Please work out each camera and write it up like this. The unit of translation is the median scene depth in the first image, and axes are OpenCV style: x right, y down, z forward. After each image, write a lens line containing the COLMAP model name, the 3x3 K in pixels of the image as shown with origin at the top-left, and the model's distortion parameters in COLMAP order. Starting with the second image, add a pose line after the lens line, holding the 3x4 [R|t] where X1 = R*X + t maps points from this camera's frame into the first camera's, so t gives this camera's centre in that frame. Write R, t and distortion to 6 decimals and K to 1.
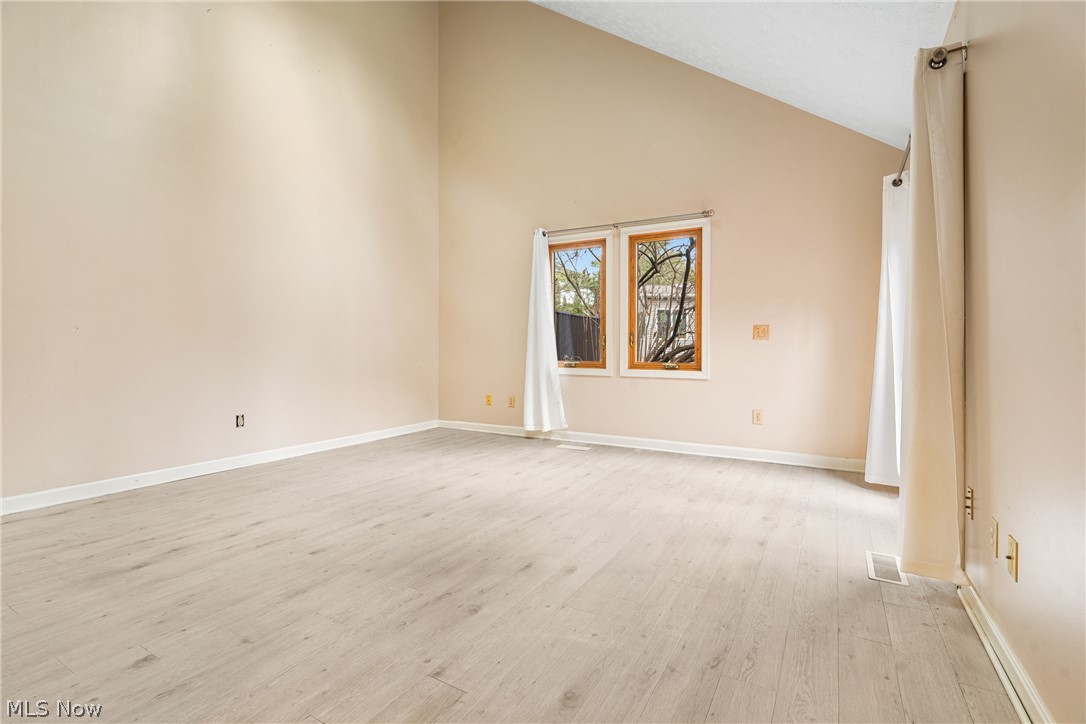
lens RADIAL K [[497.5, 0, 542.0], [0, 497.5, 356.3], [0, 0, 1]] dist [-0.008135, 0.001771]
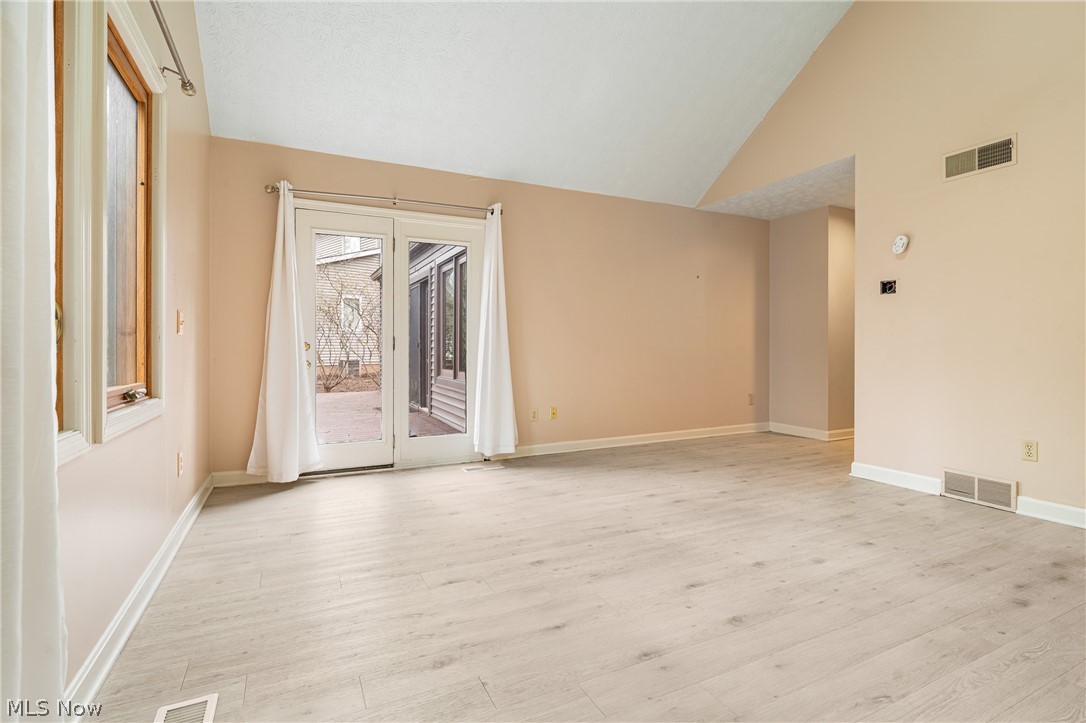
lens RADIAL K [[497.5, 0, 541.8], [0, 497.5, 353.6], [0, 0, 1]] dist [-0.008135, 0.001771]
pose [[-0.828515, -0.006428, 0.559930, -0.448859], [0.010376, 0.999586, 0.026828, -0.036915], [-0.559870, 0.028037, -0.828106, 2.142377]]
